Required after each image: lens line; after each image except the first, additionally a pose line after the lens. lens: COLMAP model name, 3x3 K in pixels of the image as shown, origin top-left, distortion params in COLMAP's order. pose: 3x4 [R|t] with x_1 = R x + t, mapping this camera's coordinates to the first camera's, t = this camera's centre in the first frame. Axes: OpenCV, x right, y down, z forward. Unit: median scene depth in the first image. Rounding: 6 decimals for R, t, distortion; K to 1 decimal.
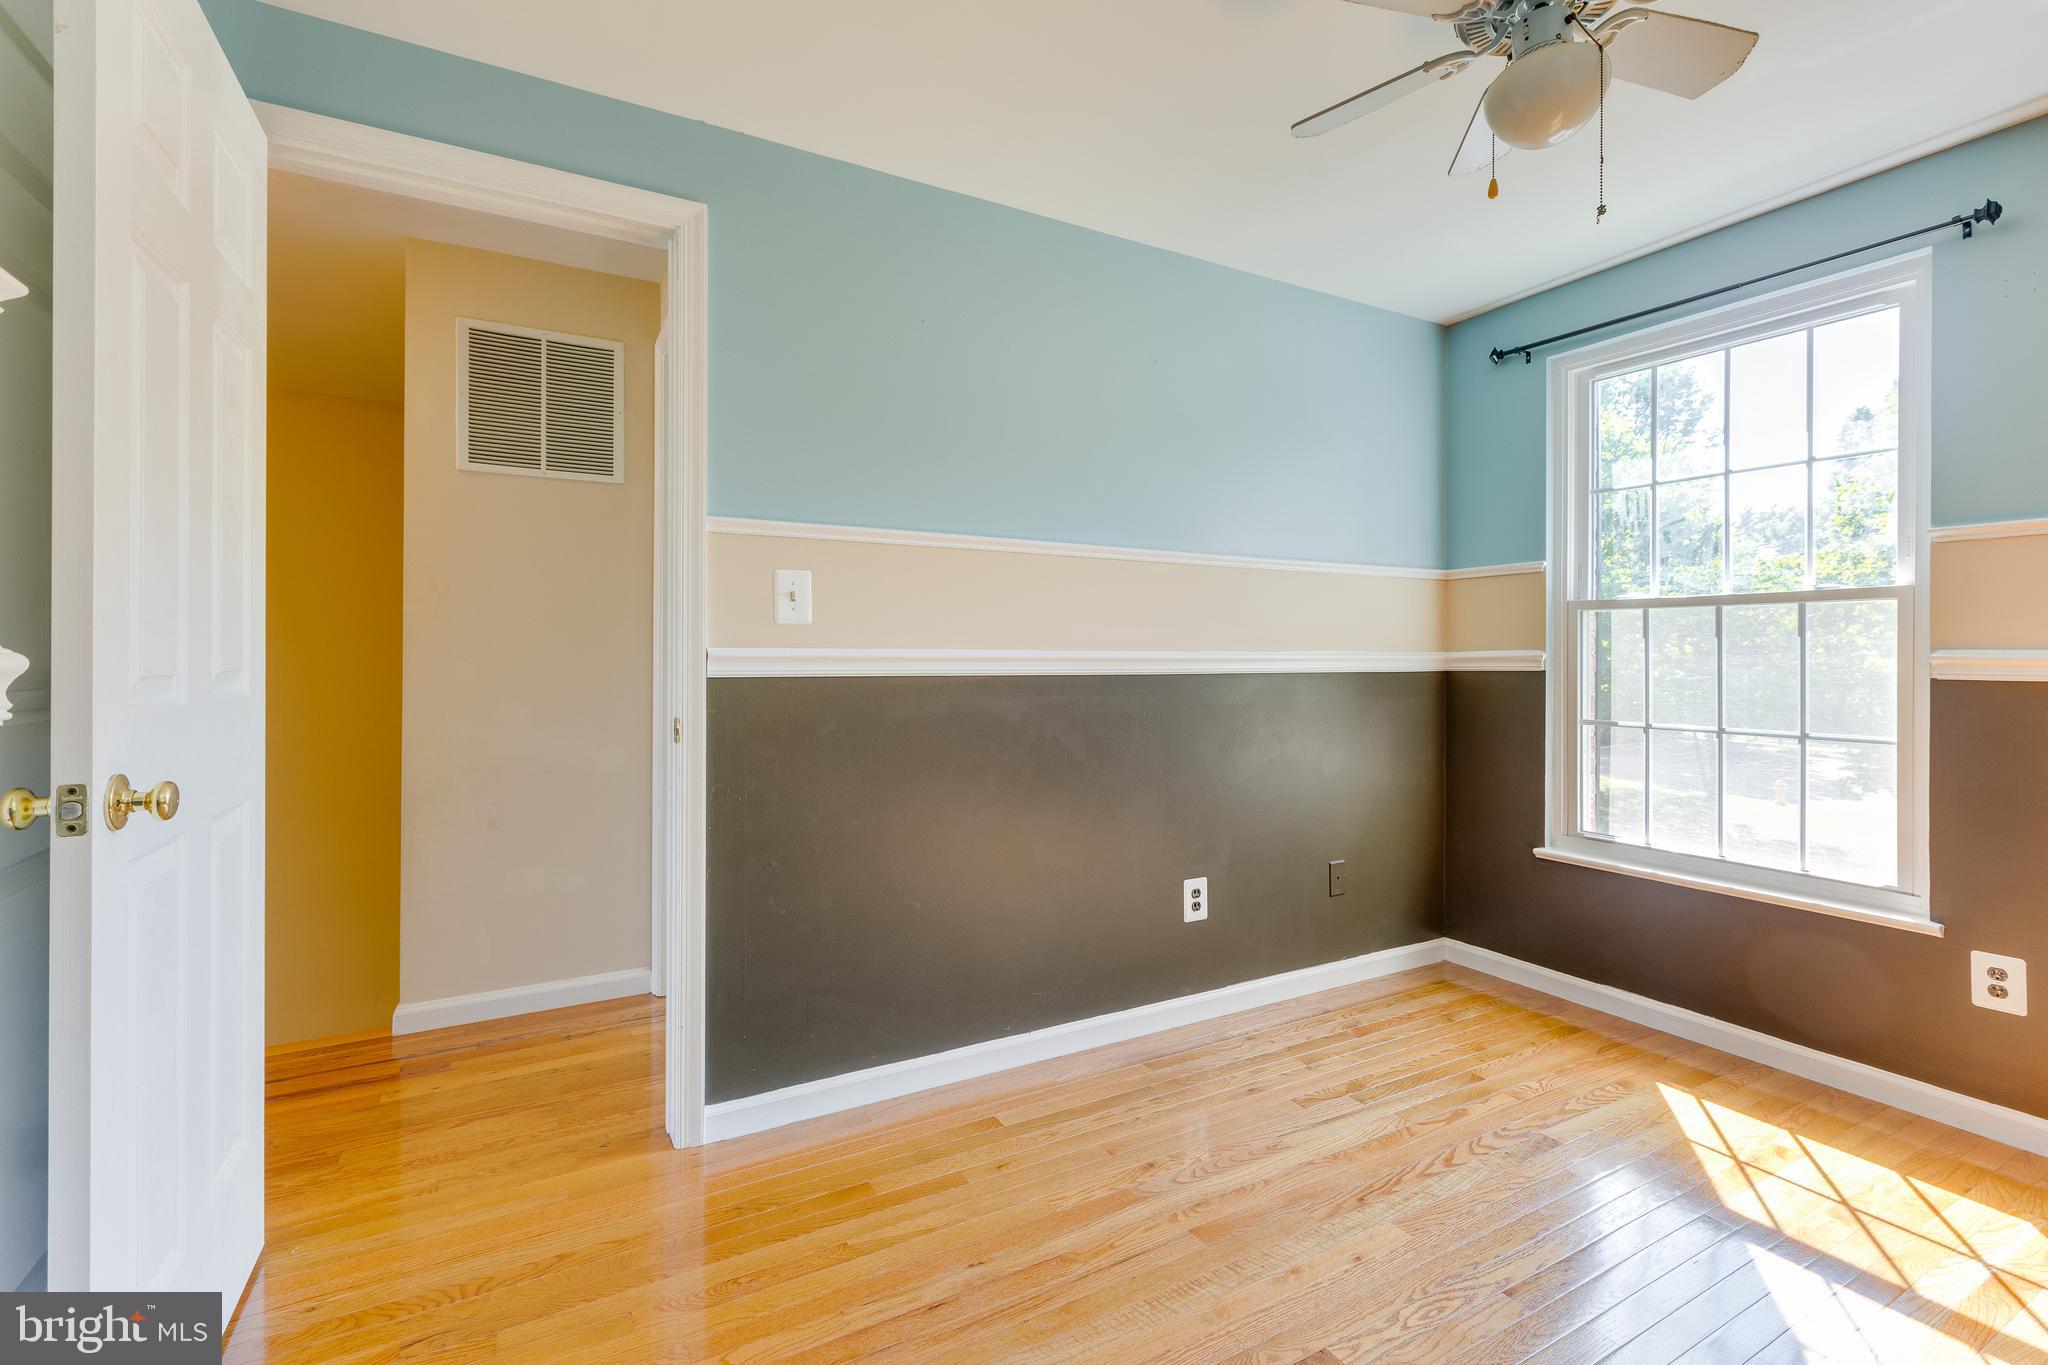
lens RADIAL K [[908.2, 0, 1023.5], [0, 908.2, 649.5], [0, 0, 1]] dist [0.000933, 0.000091]
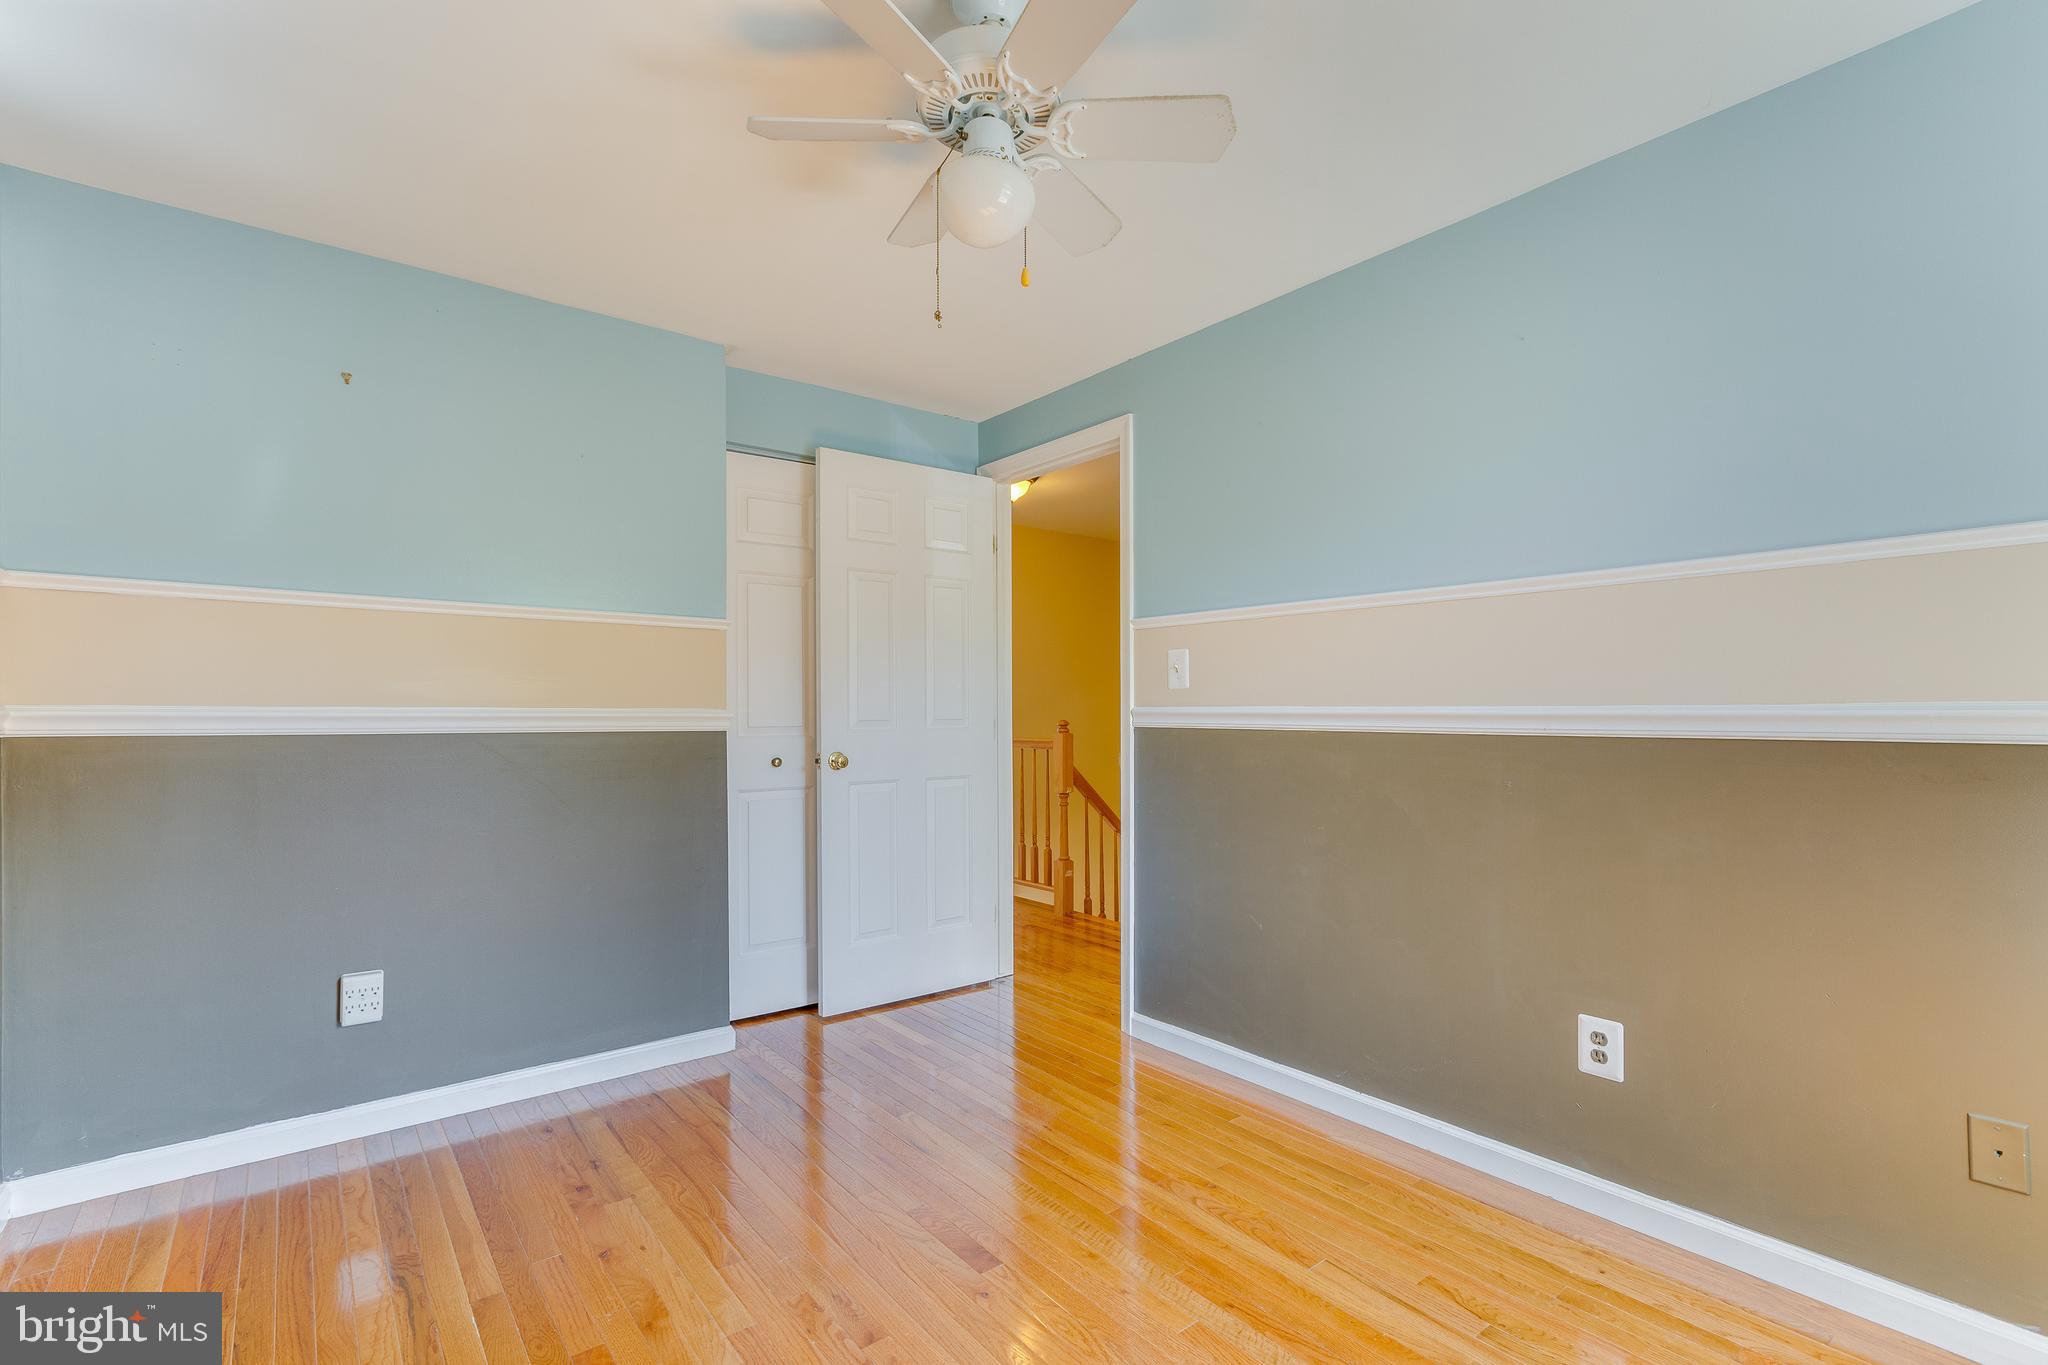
lens RADIAL K [[905.9, 0, 1022.5], [0, 905.9, 688.2], [0, 0, 1]] dist [0.001409, 0.000204]
pose [[0.173258, -0.023137, -0.984605, 1.076052], [0.013438, 0.999686, -0.021127, -0.003663], [0.984785, -0.009571, 0.173514, 0.546515]]
